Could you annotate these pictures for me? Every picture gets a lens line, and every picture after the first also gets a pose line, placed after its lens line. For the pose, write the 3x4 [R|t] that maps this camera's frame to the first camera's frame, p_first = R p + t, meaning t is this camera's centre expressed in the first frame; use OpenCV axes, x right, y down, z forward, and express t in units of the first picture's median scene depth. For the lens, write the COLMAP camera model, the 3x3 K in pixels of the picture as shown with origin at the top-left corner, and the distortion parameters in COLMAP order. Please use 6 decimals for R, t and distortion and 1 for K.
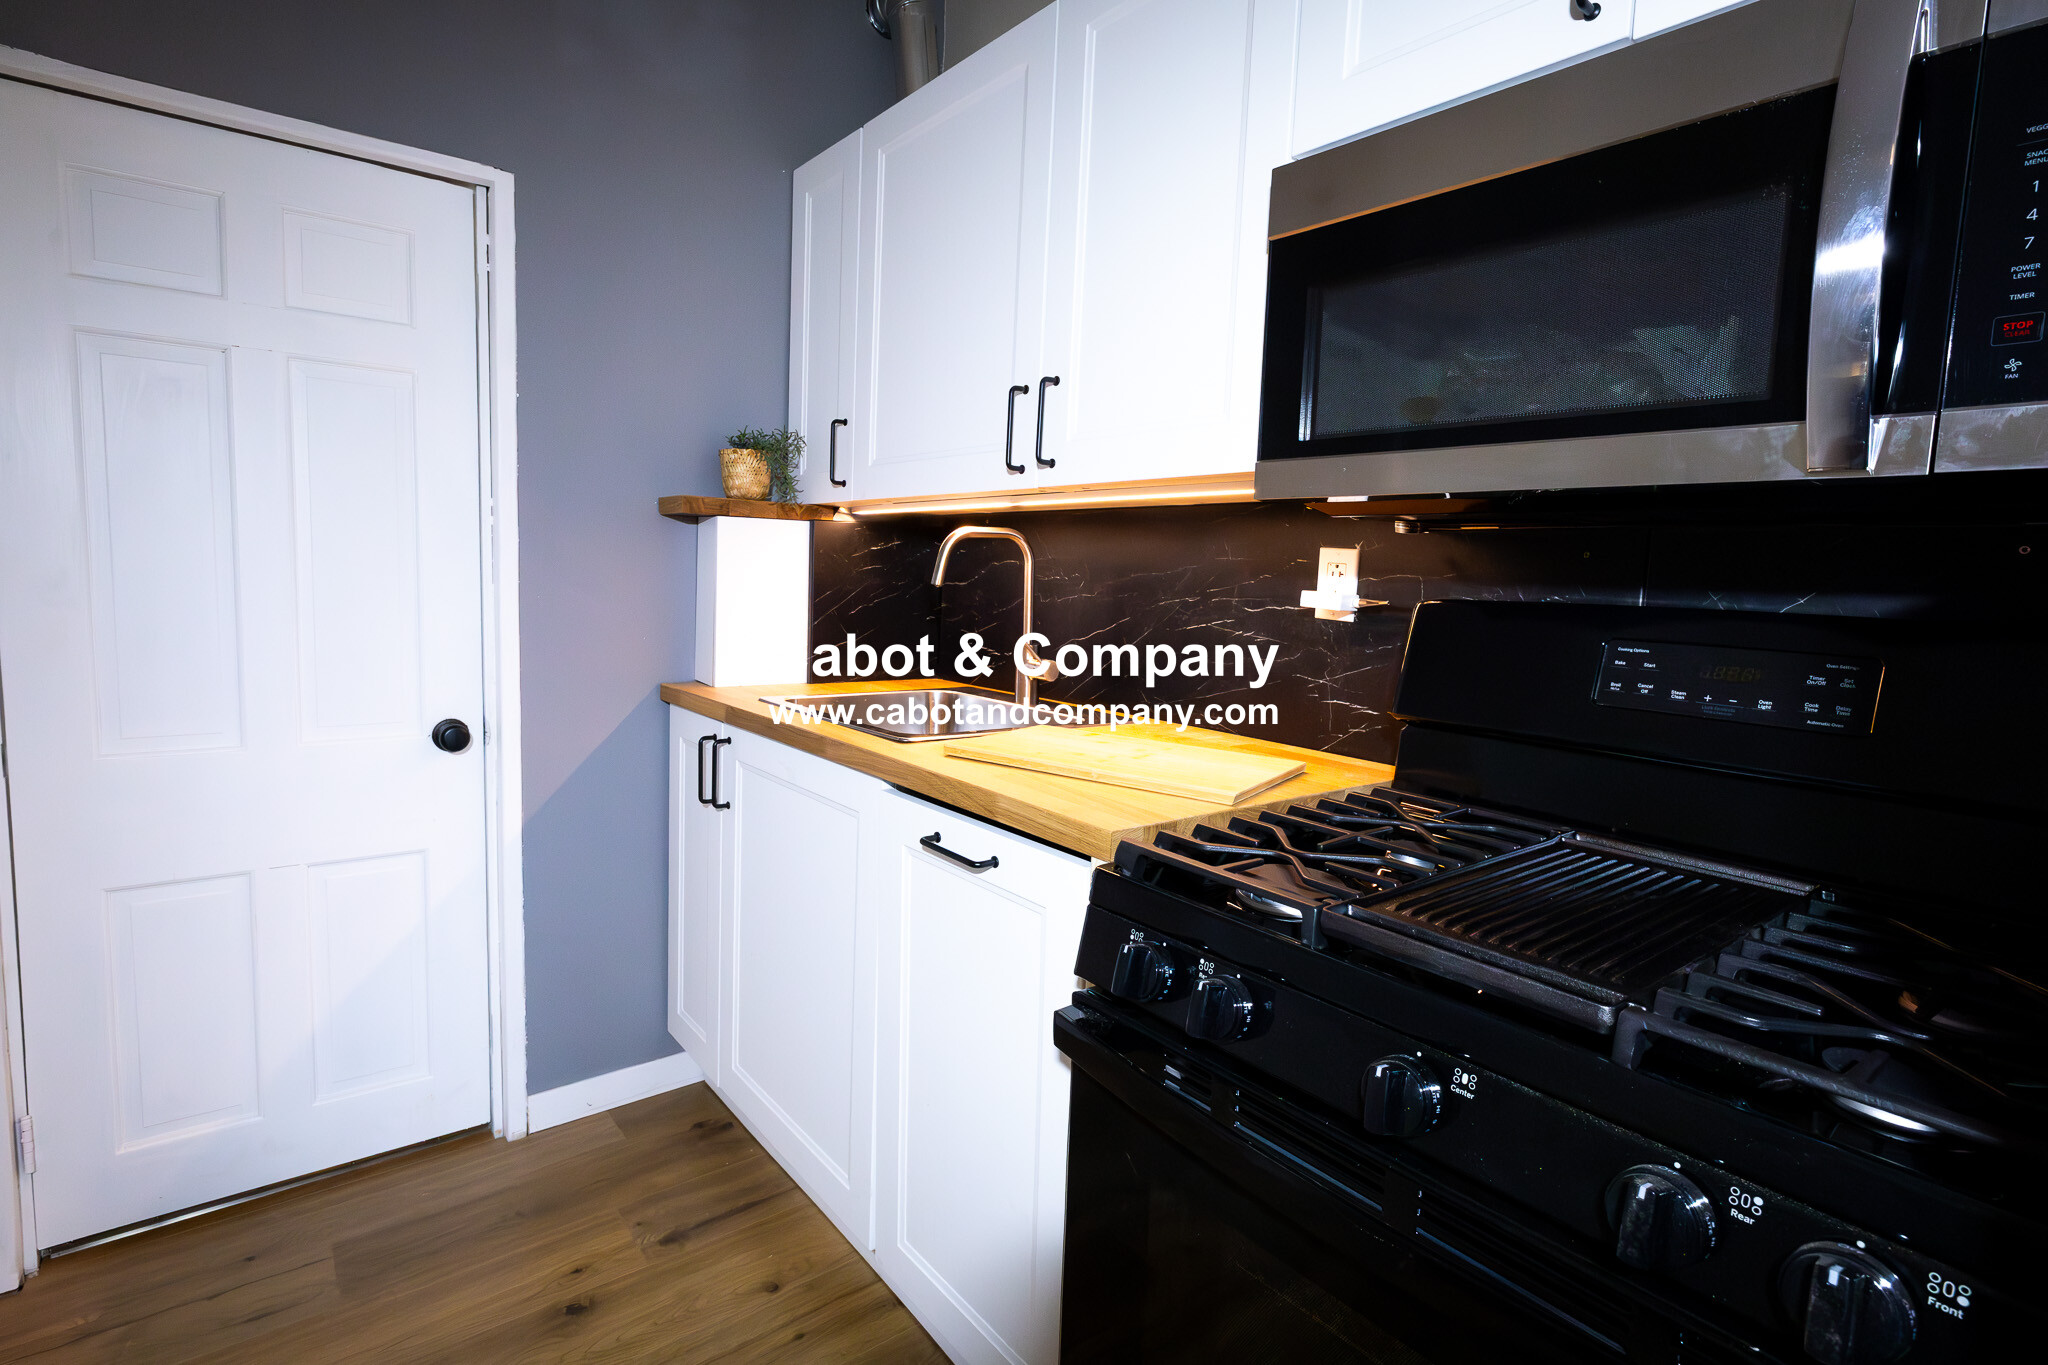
lens RADIAL K [[999.0, 0, 1008.5], [0, 999.0, 669.3], [0, 0, 1]] dist [-0.001392, -0.000349]
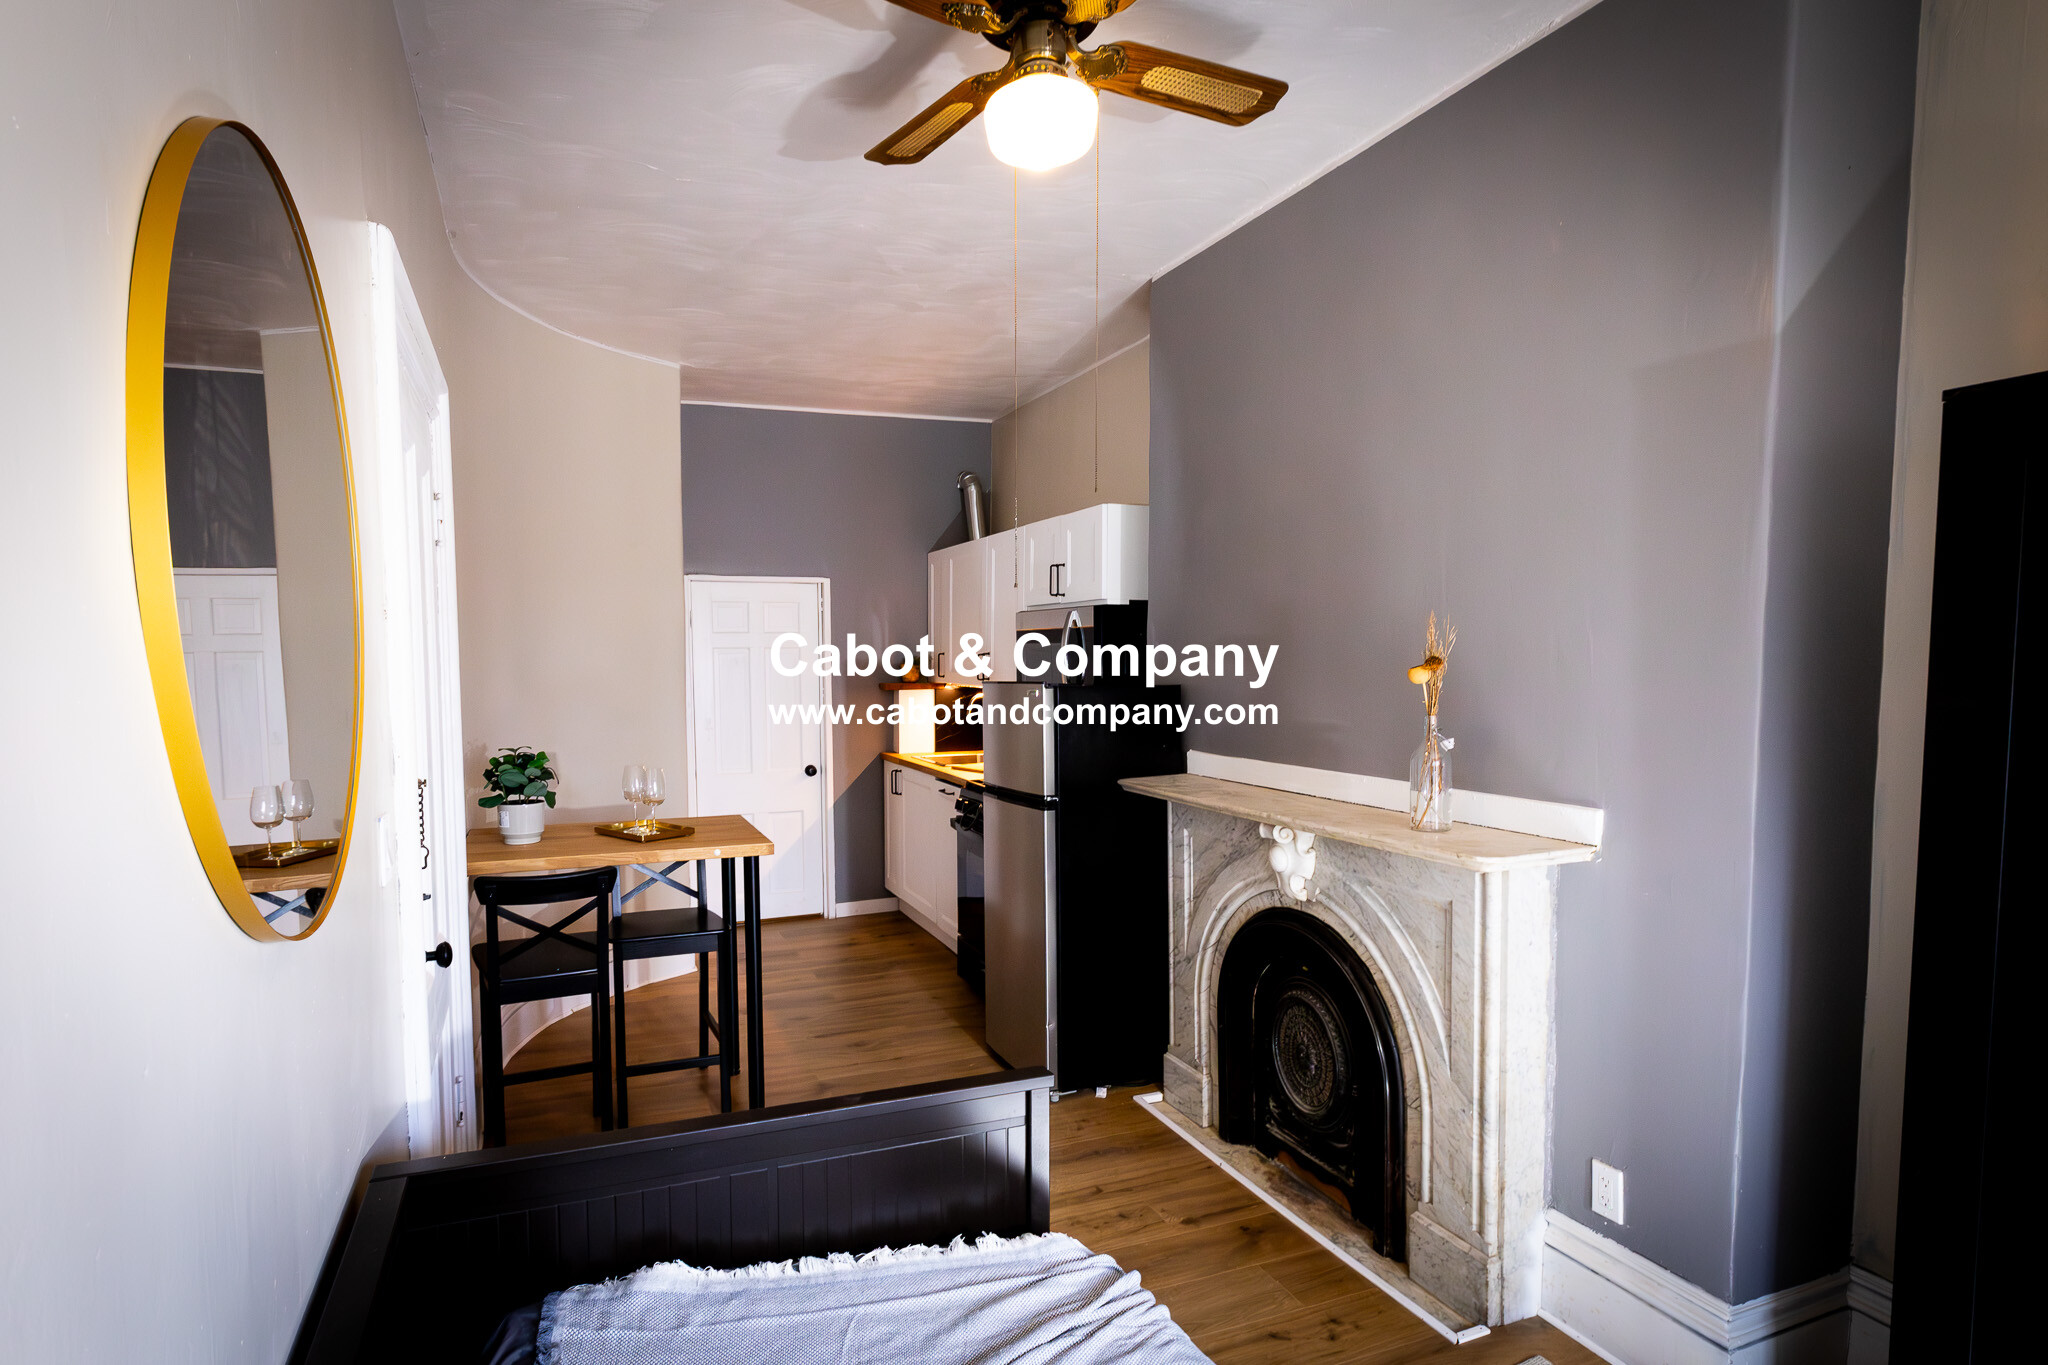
lens RADIAL K [[1167.0, 0, 1026.4], [0, 1167.0, 692.9], [0, 0, 1]] dist [-0.007368, -0.000409]
pose [[0.963409, -0.031447, -0.266185, 0.952751], [0.014744, 0.997808, -0.064519, 0.069894], [0.267630, 0.058233, 0.961760, -2.102710]]
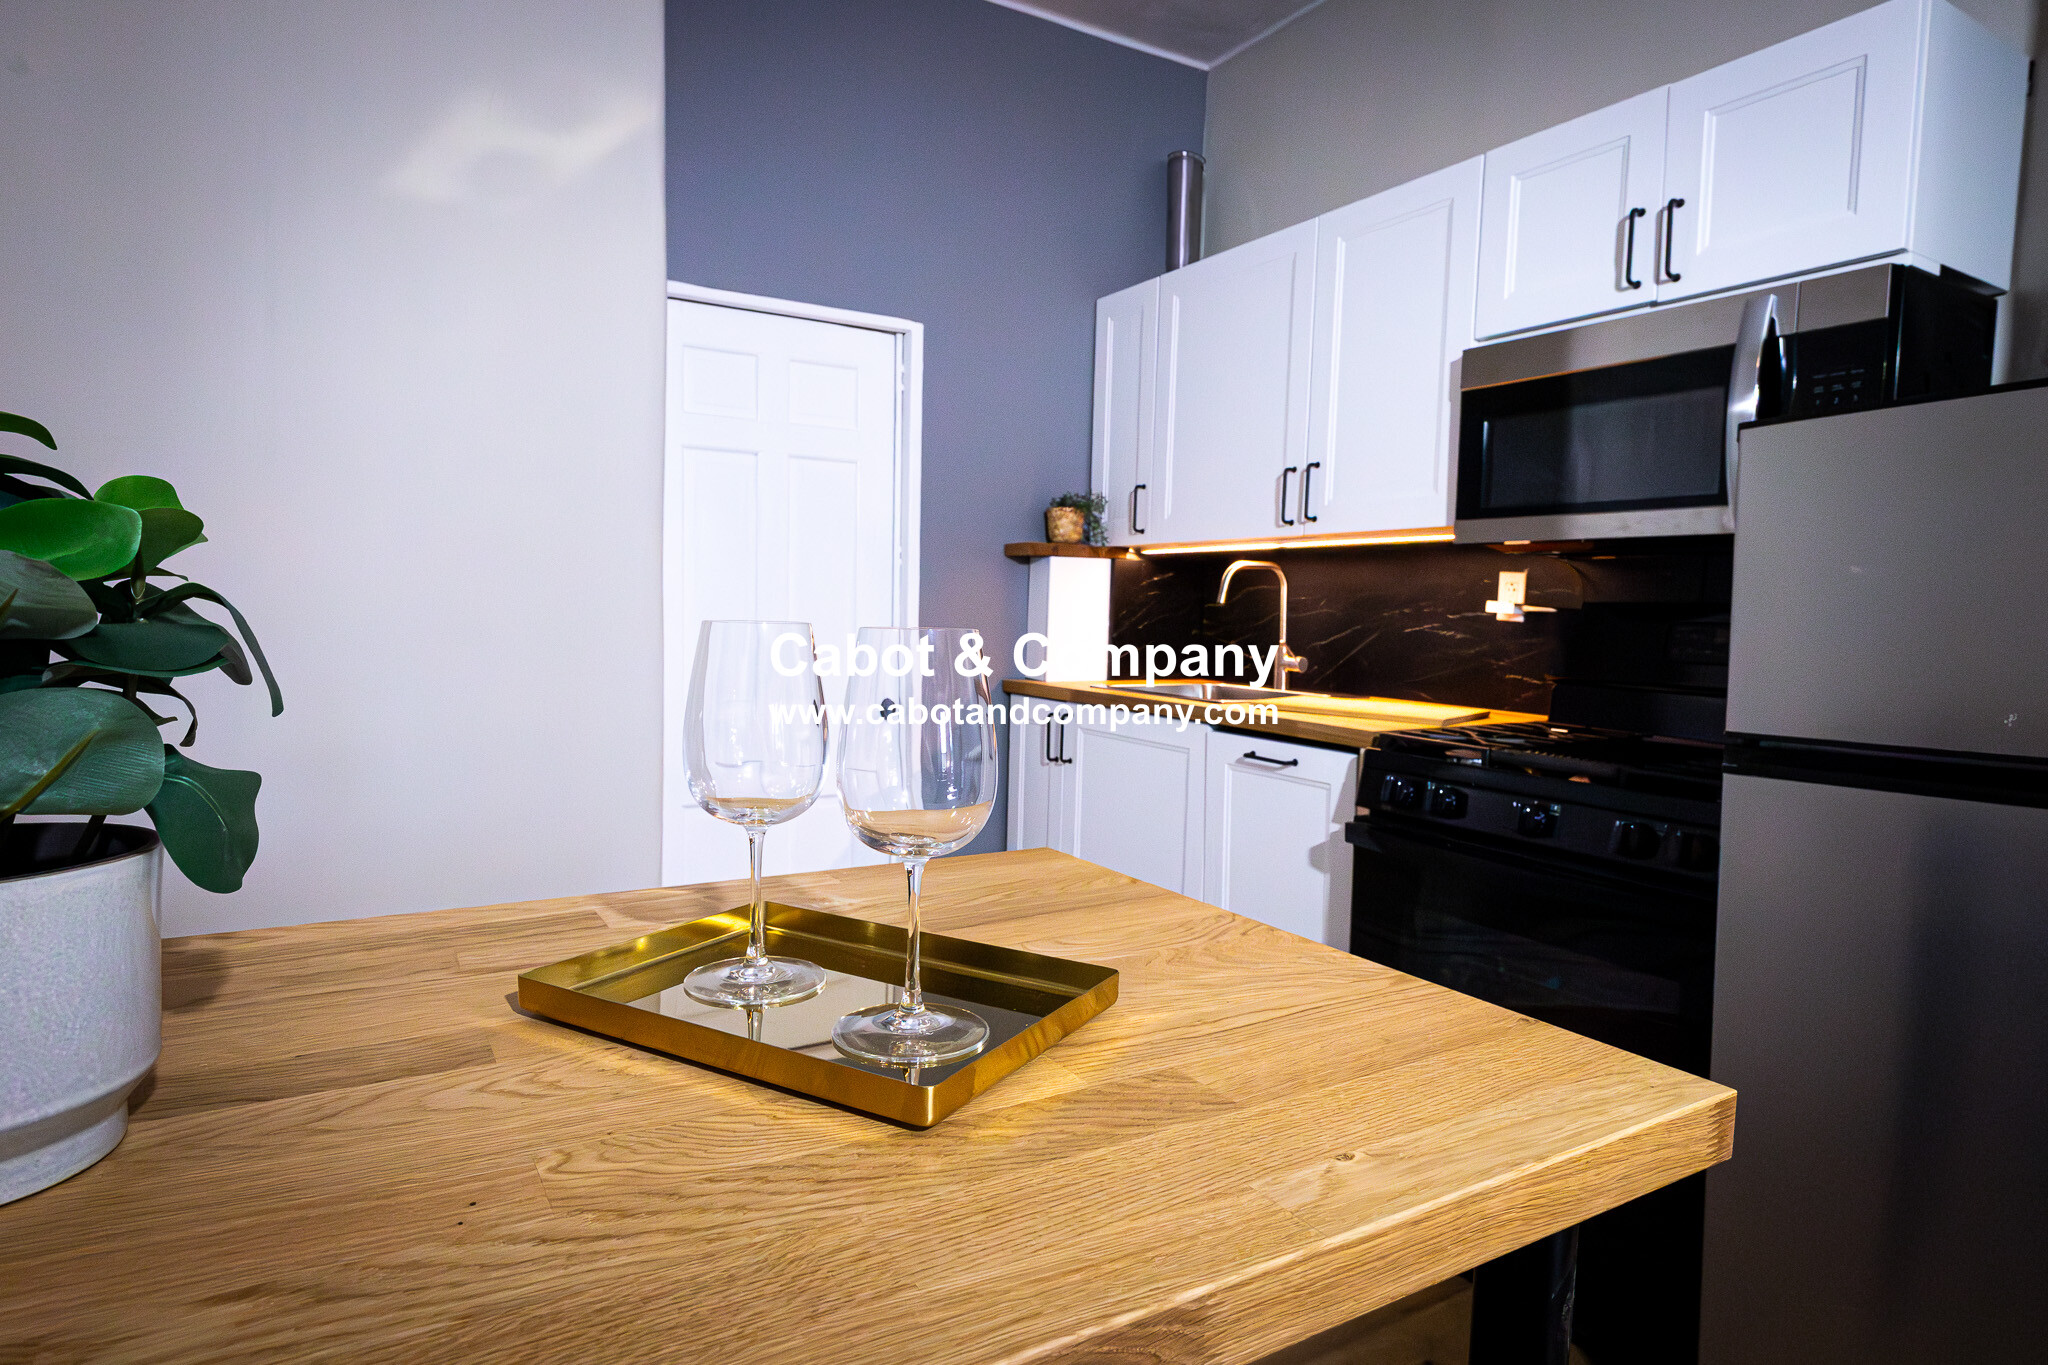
lens RADIAL K [[1167.0, 0, 1030.1], [0, 1167.0, 688.6], [0, 0, 1]] dist [-0.007368, -0.000409]
pose [[0.994041, -0.002966, -0.108969, -0.154593], [-0.000707, 0.999434, -0.033648, 0.087981], [0.109007, 0.033524, 0.993476, -0.634056]]
